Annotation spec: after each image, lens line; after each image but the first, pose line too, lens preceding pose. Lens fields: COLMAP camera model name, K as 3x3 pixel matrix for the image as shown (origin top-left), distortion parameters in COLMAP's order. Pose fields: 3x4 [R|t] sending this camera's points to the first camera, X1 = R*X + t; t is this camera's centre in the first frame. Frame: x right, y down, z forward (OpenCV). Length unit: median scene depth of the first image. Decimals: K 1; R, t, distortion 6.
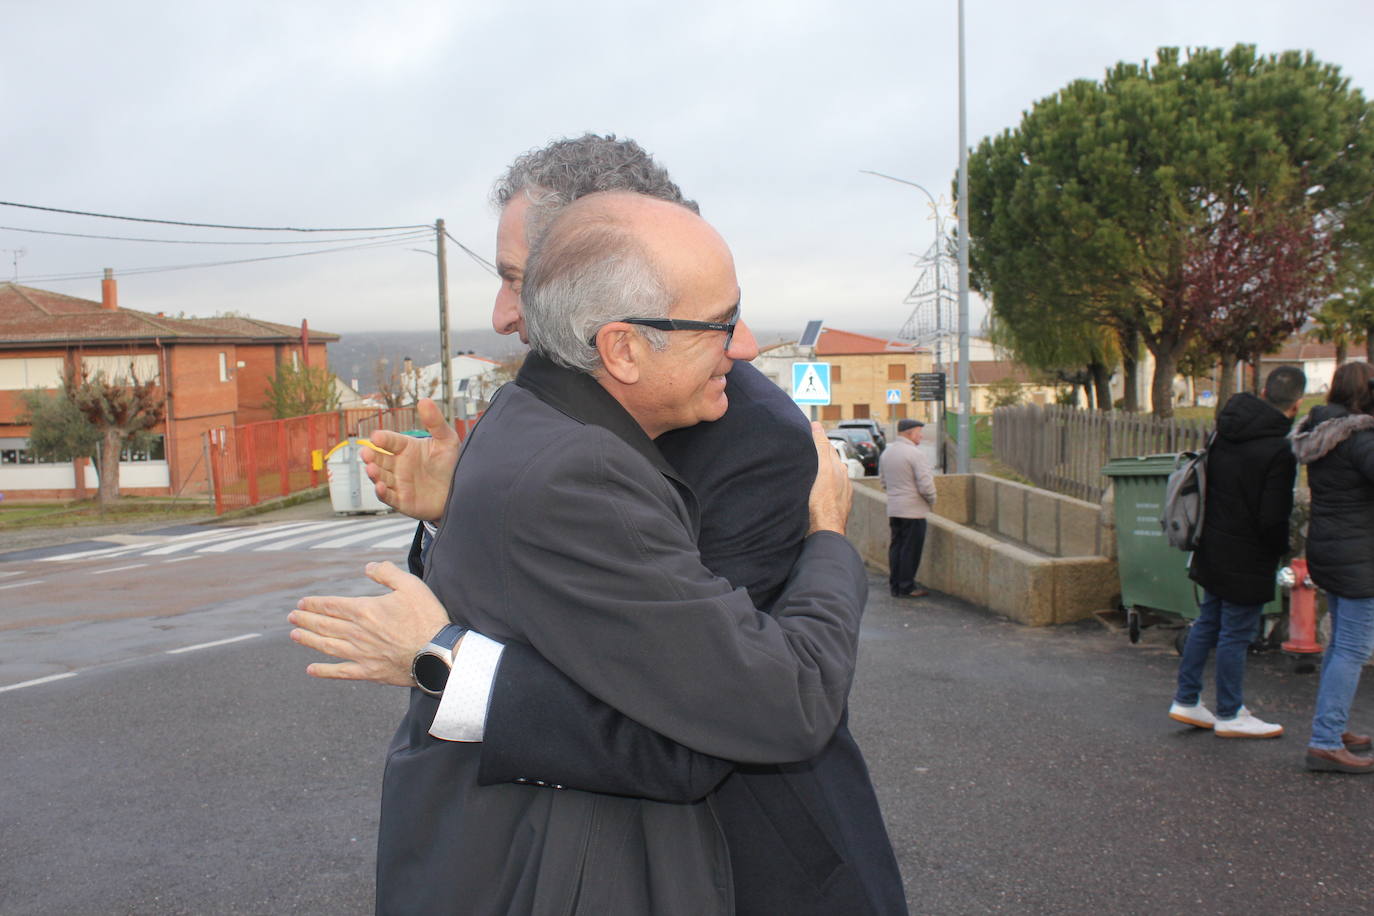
lens RADIAL K [[1386.0, 0, 678.4], [0, 1386.0, 464.9], [0, 0, 1]] dist [-0.137634, 0.185821]
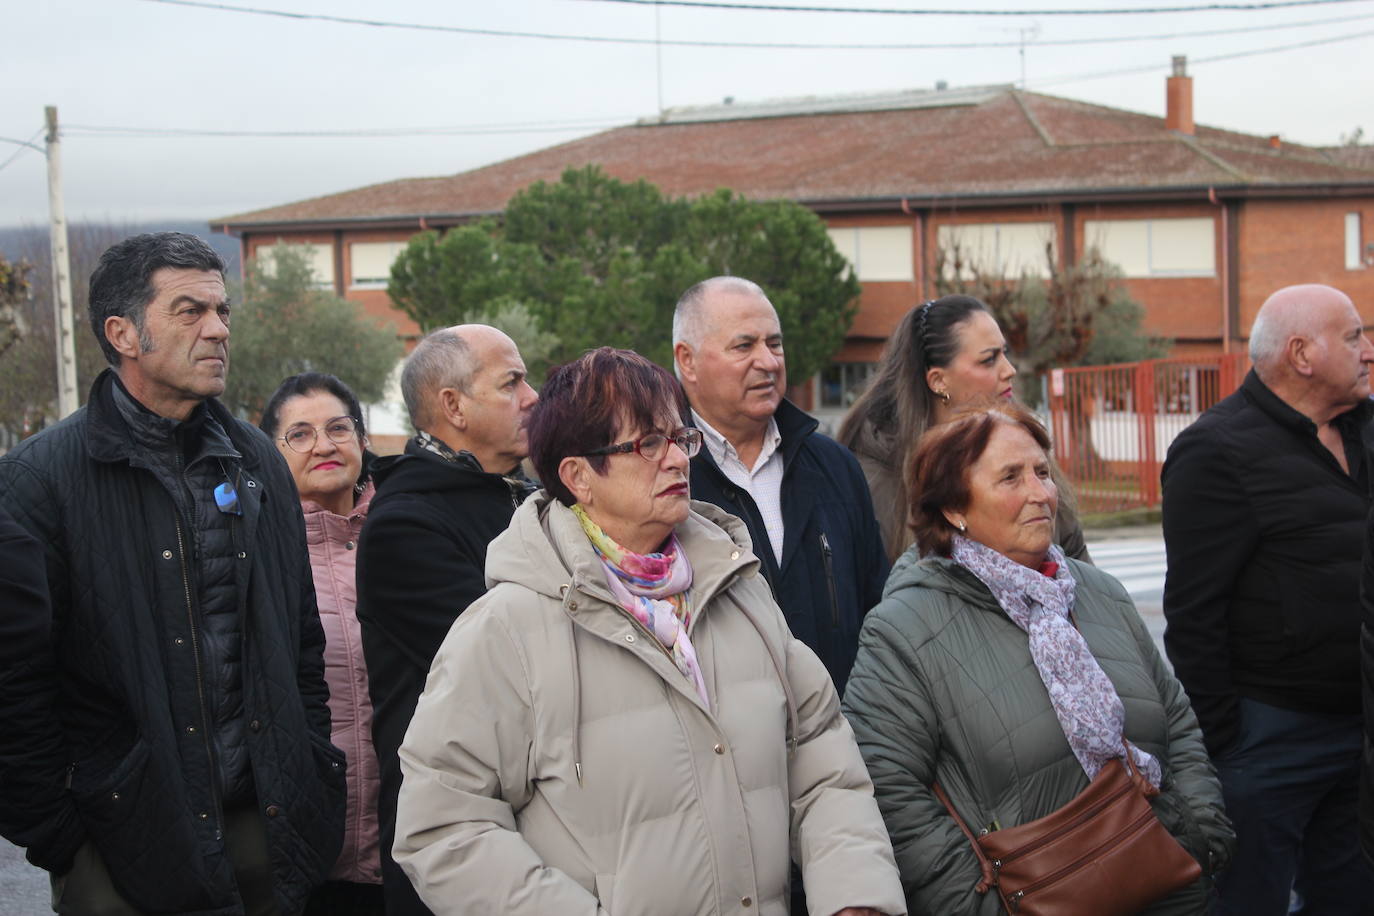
lens RADIAL K [[2791.8, 0, 687.0], [0, 2791.8, 458.0], [0, 0, 1]] dist [0.047545, 0.080710]
pose [[0.797654, 0.050149, -0.601026, 0.119344], [-0.042250, 0.998735, 0.027262, -0.007322], [0.601633, 0.003648, 0.798764, -0.010470]]
